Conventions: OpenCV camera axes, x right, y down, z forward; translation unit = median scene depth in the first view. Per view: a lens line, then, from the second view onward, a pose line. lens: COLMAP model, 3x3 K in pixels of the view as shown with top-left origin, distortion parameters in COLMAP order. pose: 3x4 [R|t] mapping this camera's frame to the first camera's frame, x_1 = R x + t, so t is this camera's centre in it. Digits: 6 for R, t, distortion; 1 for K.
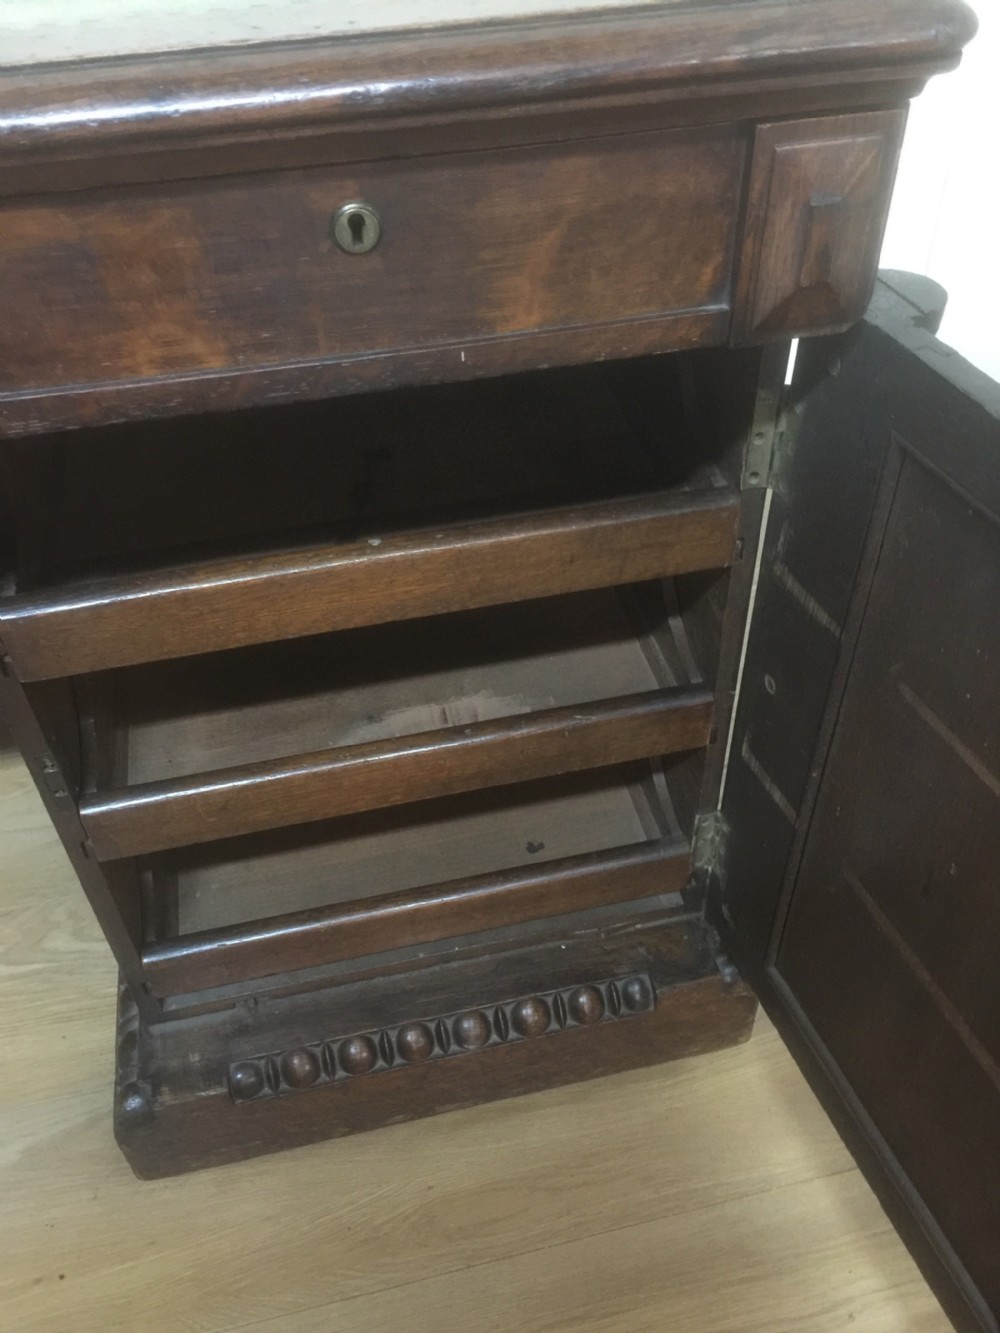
lens RADIAL K [[1130.7, 0, 504.0], [0, 1130.7, 663.9], [0, 0, 1]] dist [0.090966, -0.118147]
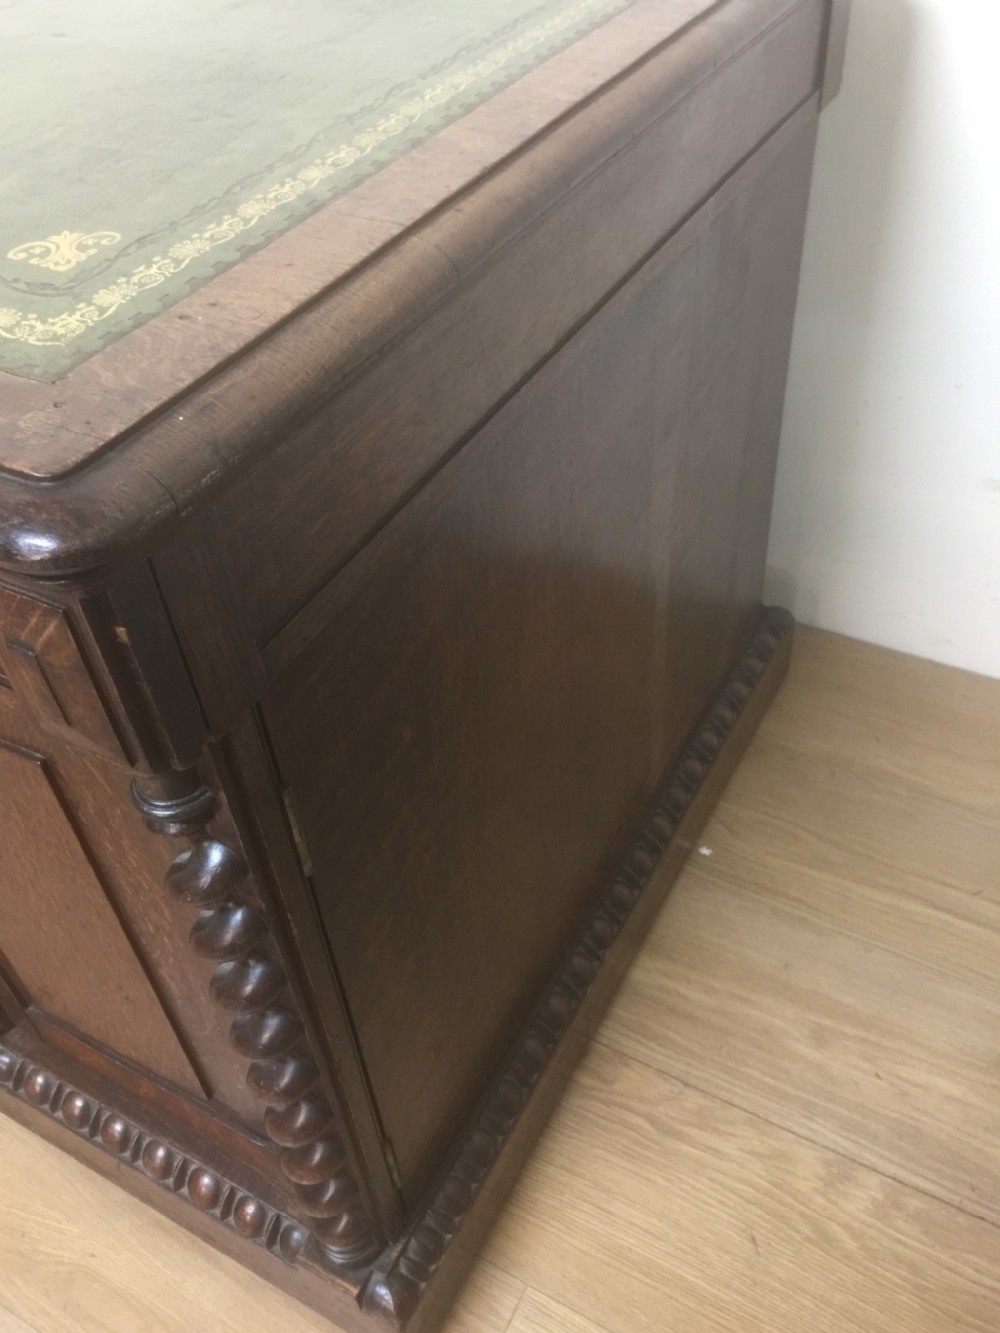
lens RADIAL K [[1130.7, 0, 504.0], [0, 1130.7, 663.9], [0, 0, 1]] dist [0.090966, -0.118147]
pose [[0.744195, 0.436157, -0.505905, 0.633759], [-0.416127, 0.895184, 0.159637, -0.439482], [0.522505, 0.091719, 0.847689, 0.307170]]
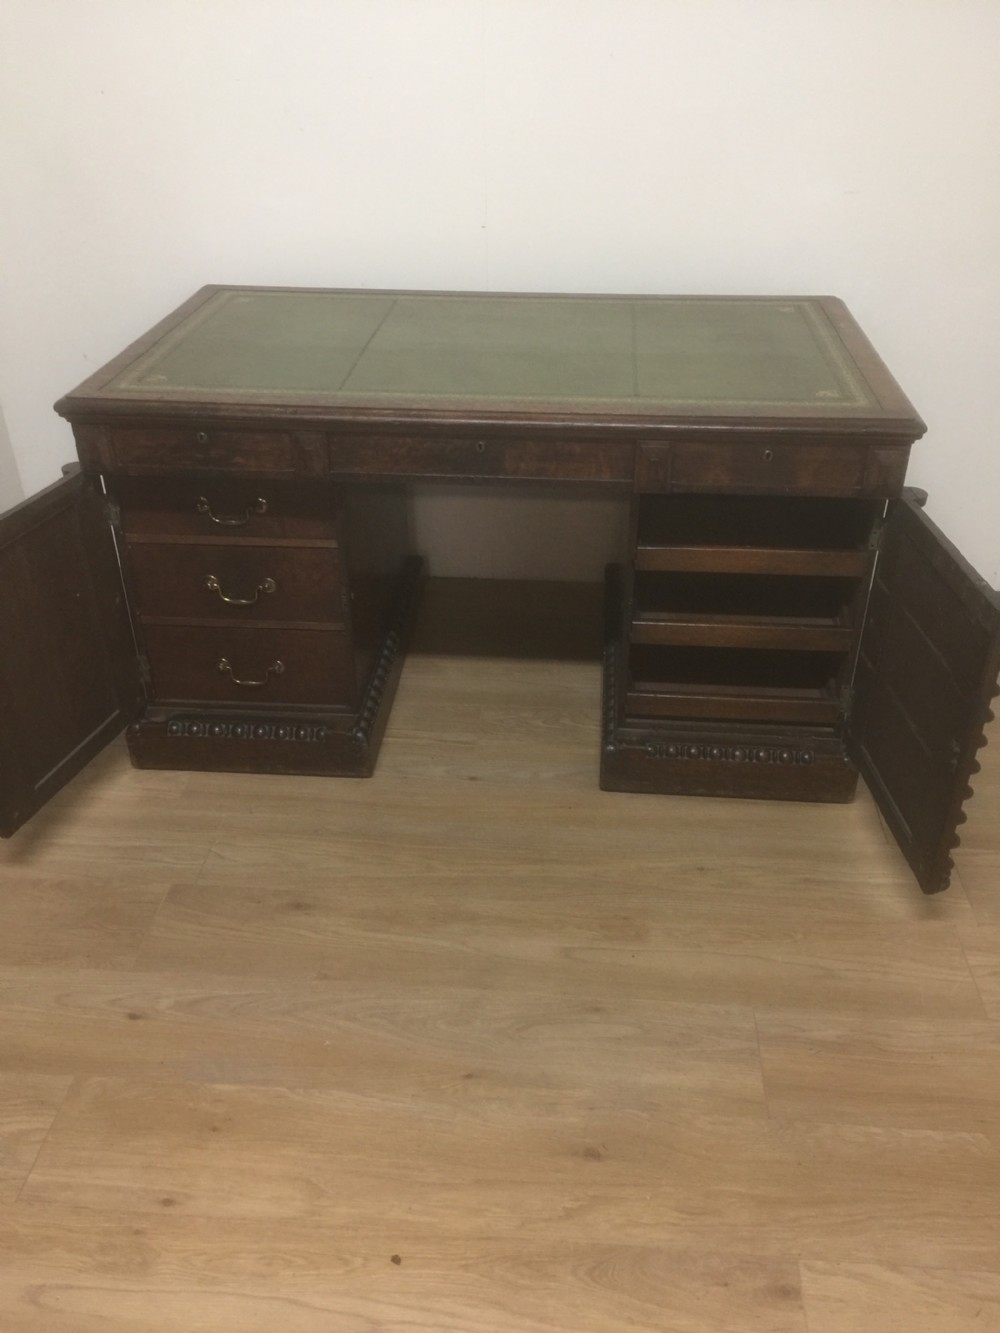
lens RADIAL K [[1108.6, 0, 500.0], [0, 1108.6, 666.5], [0, 0, 1]] dist [0.043559, -0.107727]
pose [[0.952419, 0.177093, -0.248065, 0.054375], [-0.221156, 0.961582, -0.162636, 0.789336], [0.209733, 0.209758, 0.954994, -1.867466]]
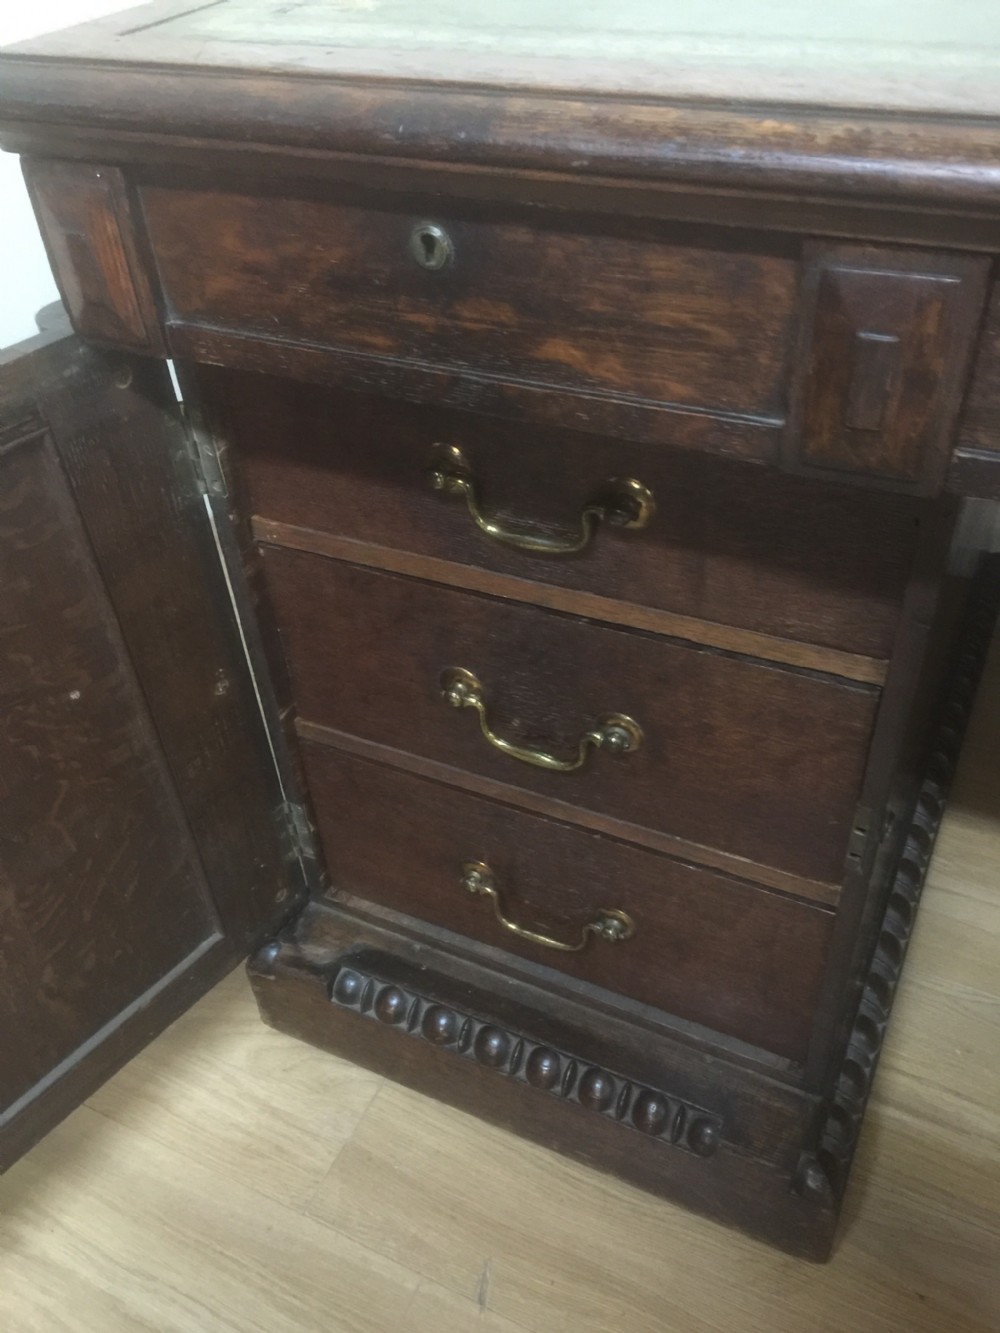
lens RADIAL K [[1130.7, 0, 504.0], [0, 1130.7, 663.9], [0, 0, 1]] dist [0.090966, -0.118147]
pose [[0.773075, 0.384199, -0.504724, -0.922267], [-0.401124, 0.912505, 0.080212, 0.137389], [0.491381, 0.140447, 0.859546, -0.101006]]
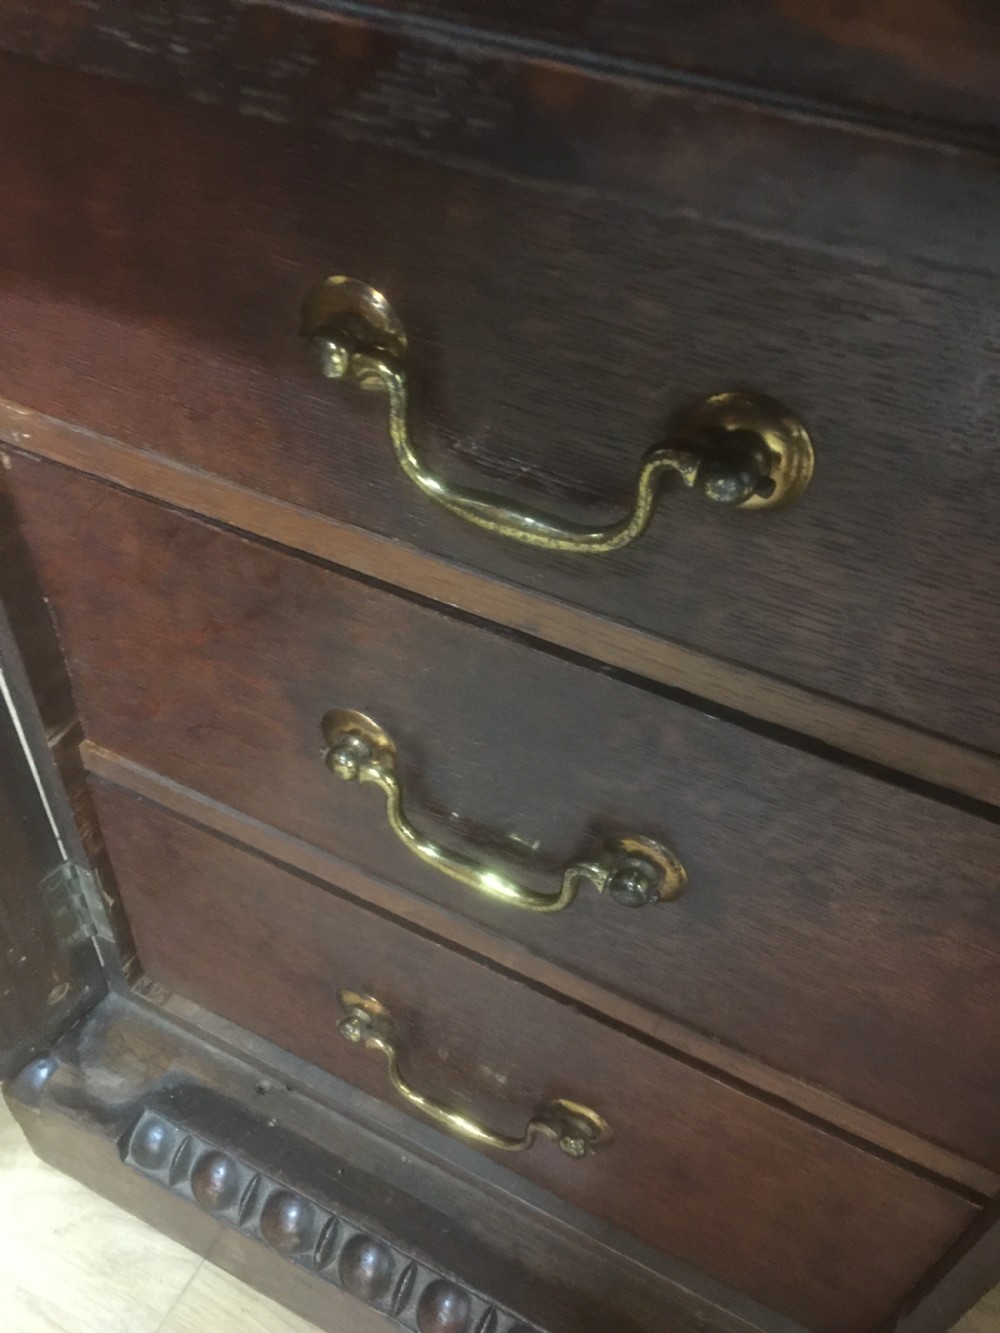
lens RADIAL K [[1131.7, 0, 497.9], [0, 1131.7, 695.1], [0, 0, 1]] dist [0.117337, -0.102377]
pose [[0.769386, 0.497543, -0.400621, -1.197685], [-0.483598, 0.863434, 0.143581, 0.114630], [0.417347, 0.083270, 0.904924, 0.282588]]
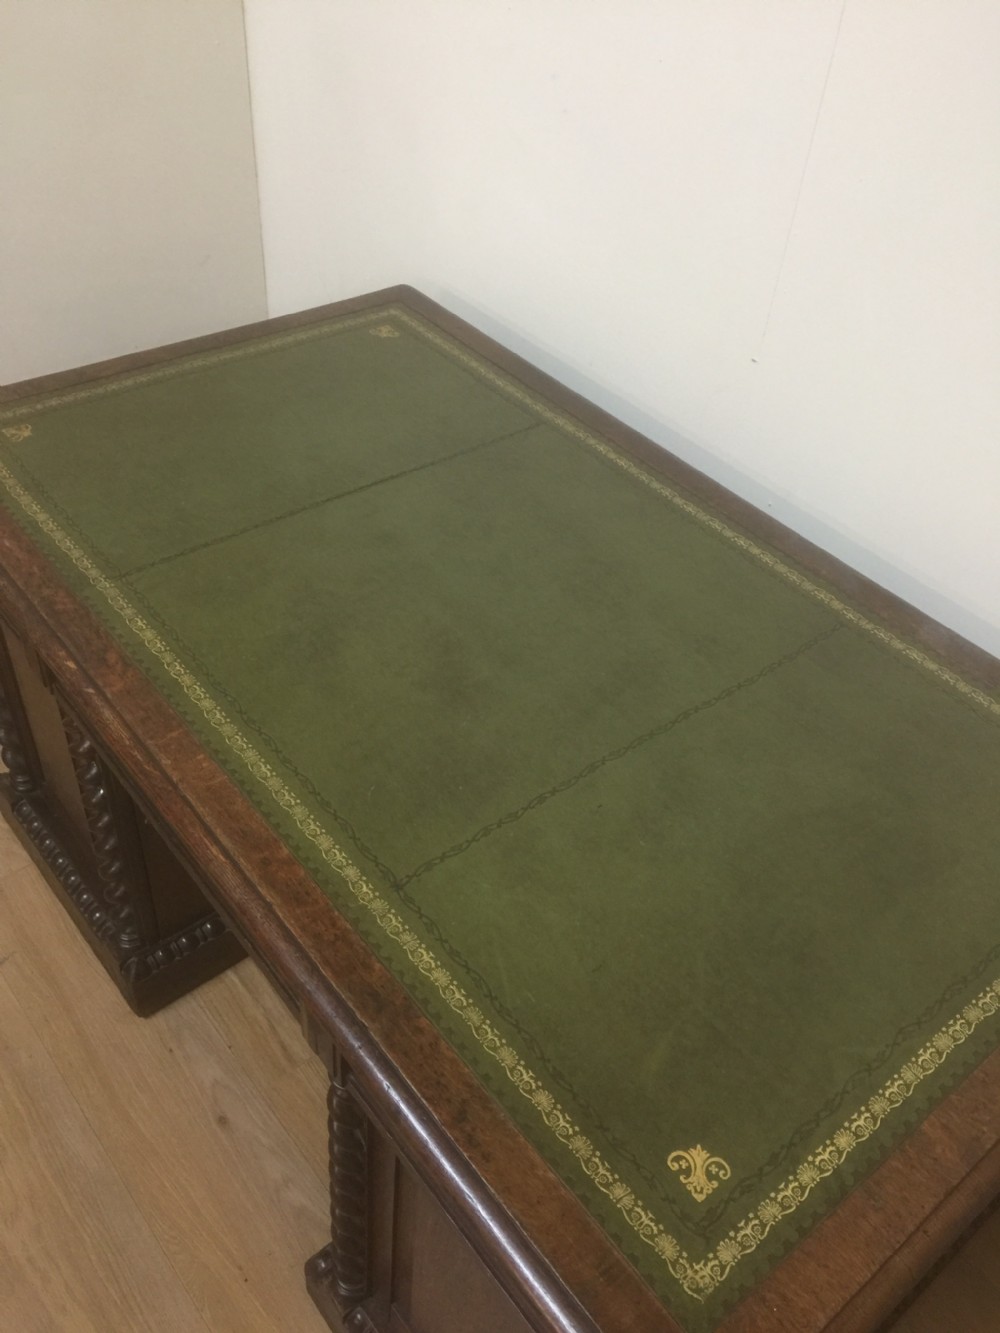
lens RADIAL K [[1130.7, 0, 504.0], [0, 1130.7, 663.9], [0, 0, 1]] dist [0.090966, -0.118147]
pose [[0.448535, 0.641017, -0.622828, 0.323345], [-0.669925, 0.702407, 0.240468, -0.938299], [0.591622, 0.309390, 0.744487, -0.412059]]
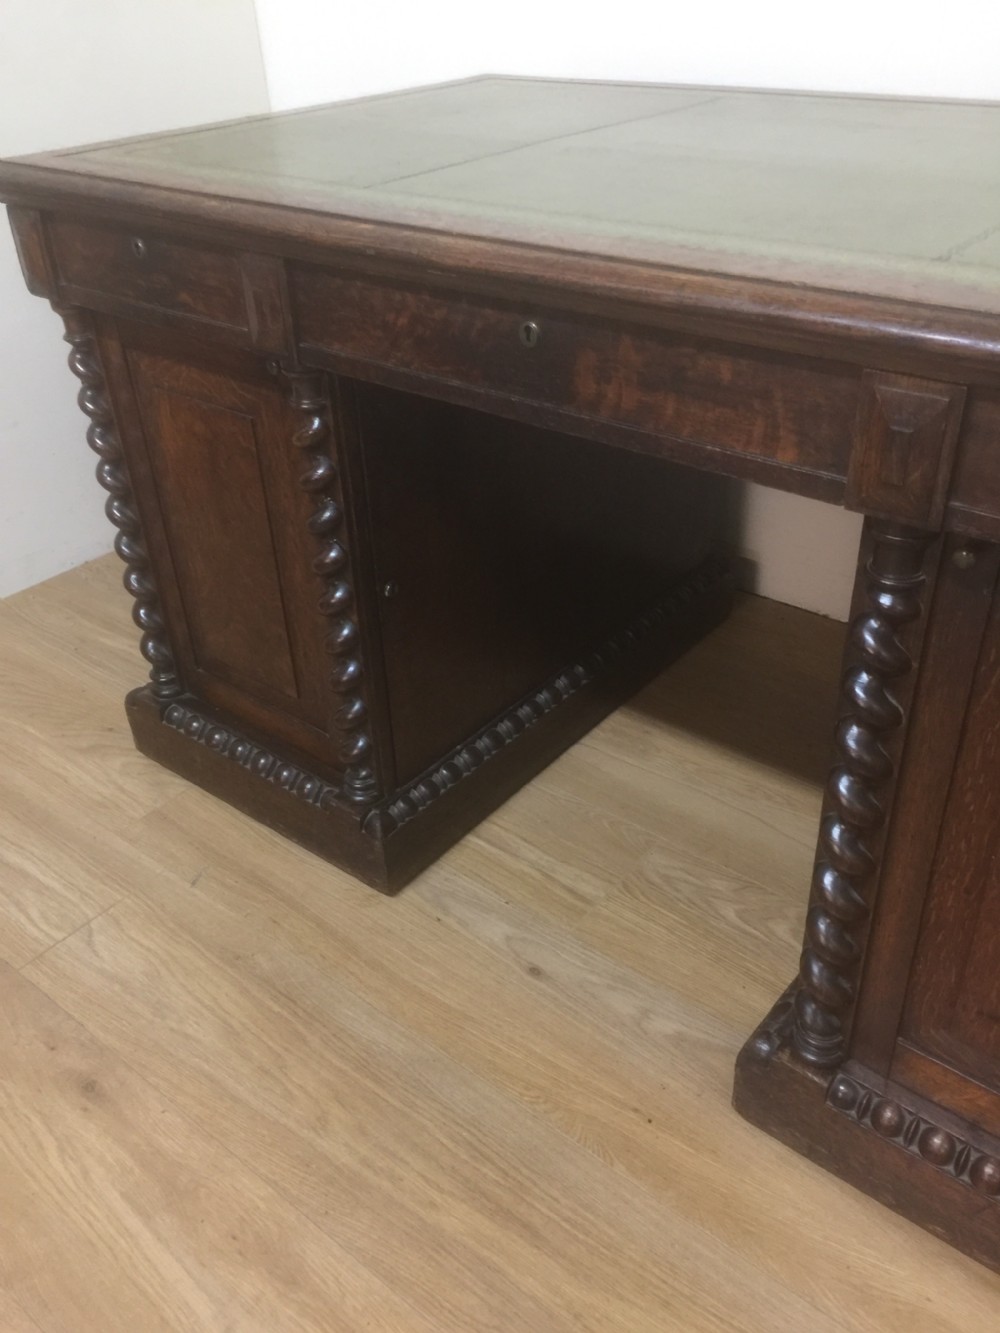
lens RADIAL K [[1130.7, 0, 504.0], [0, 1130.7, 663.9], [0, 0, 1]] dist [0.090966, -0.118147]
pose [[0.615672, 0.426799, -0.662413, 0.185455], [-0.522267, 0.850484, 0.062561, 0.108856], [0.590073, 0.307439, 0.746522, -0.281616]]
